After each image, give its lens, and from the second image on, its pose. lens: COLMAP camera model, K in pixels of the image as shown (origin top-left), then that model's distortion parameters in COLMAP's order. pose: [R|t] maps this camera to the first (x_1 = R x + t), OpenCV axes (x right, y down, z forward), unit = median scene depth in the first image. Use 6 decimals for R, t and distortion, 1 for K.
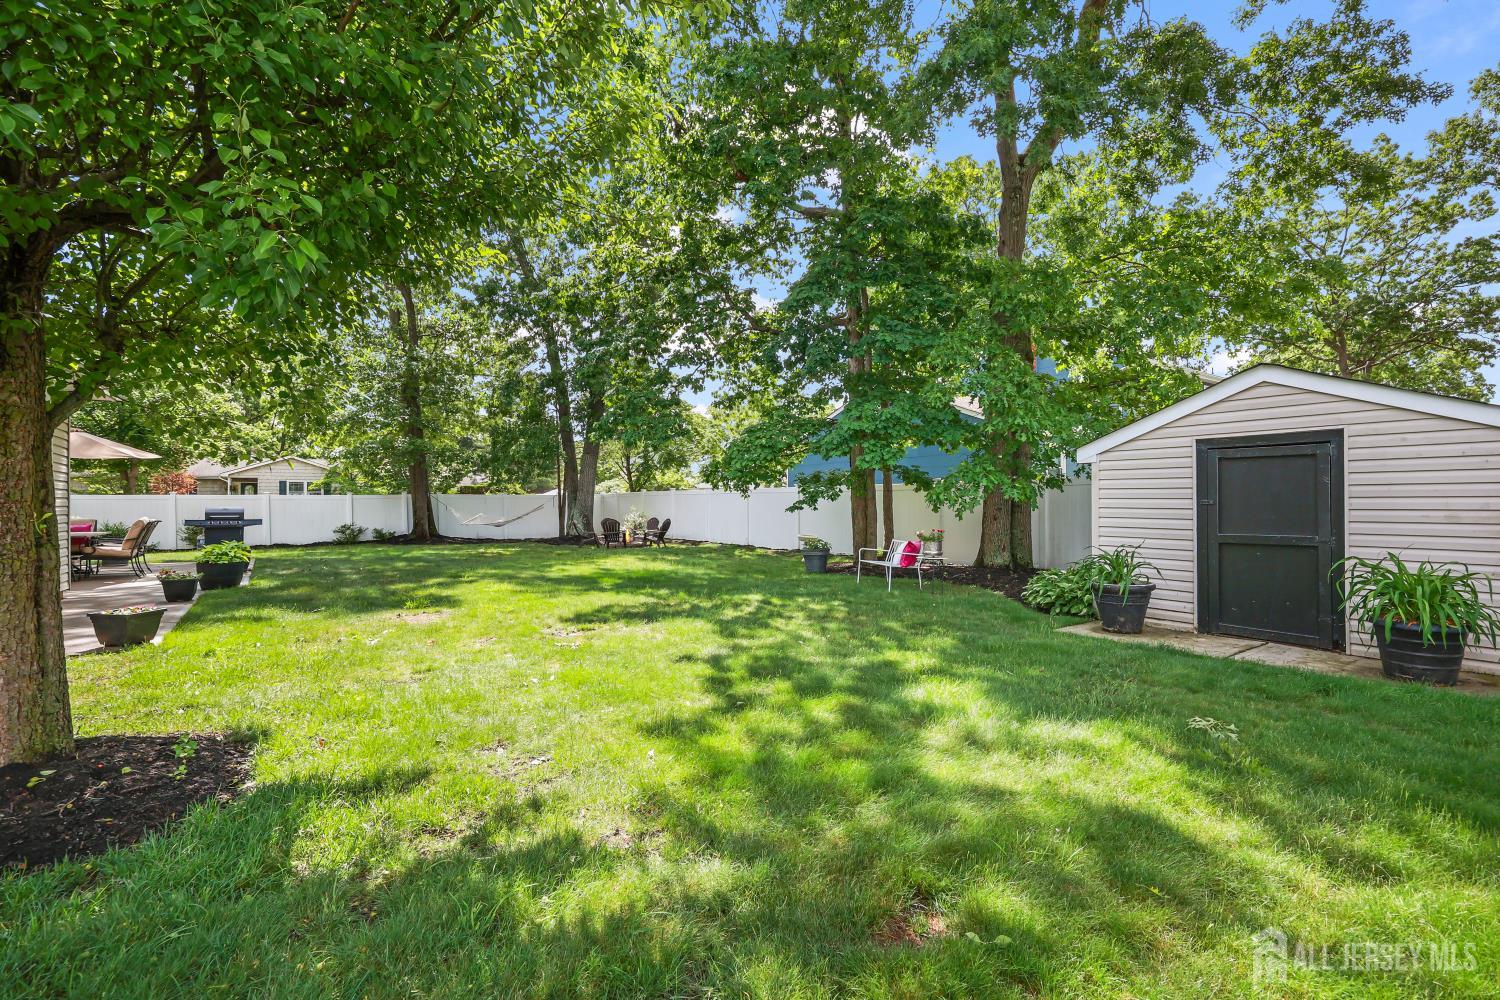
lens RADIAL K [[676.0, 0, 750.5], [0, 676.0, 500.2], [0, 0, 1]] dist [0.003165, 0.000334]
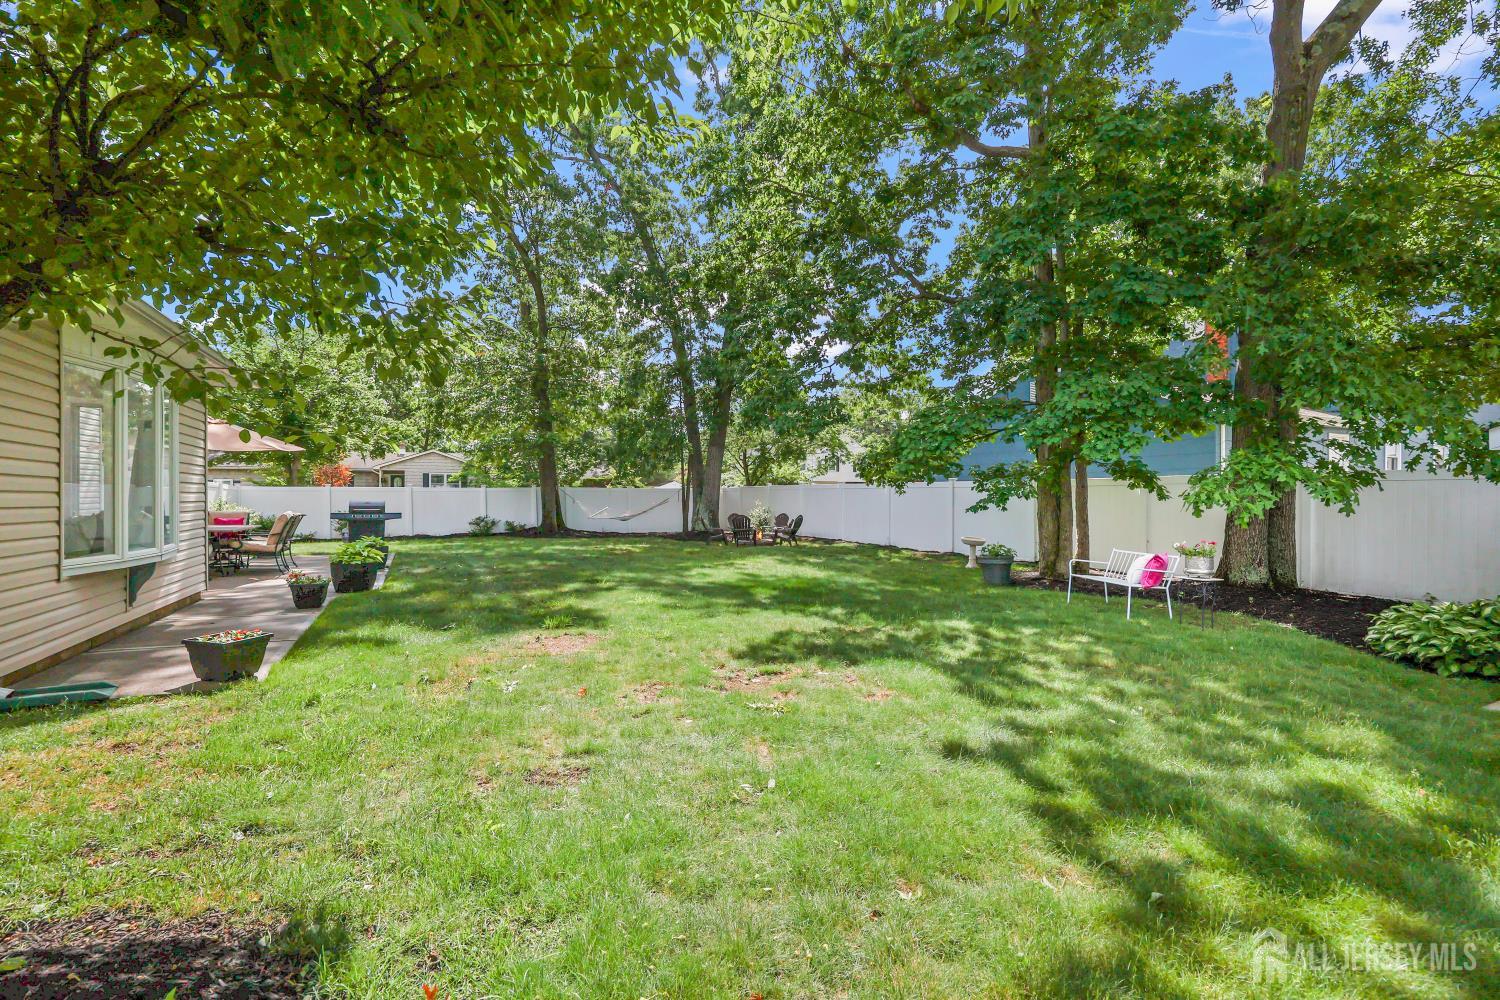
lens RADIAL K [[676.0, 0, 749.6], [0, 676.0, 499.3], [0, 0, 1]] dist [0.003165, 0.000334]
pose [[0.987133, 0.007448, -0.159726, -0.071792], [-0.006010, 0.999937, 0.009488, -0.004572], [0.159787, -0.008406, 0.987116, 0.122338]]
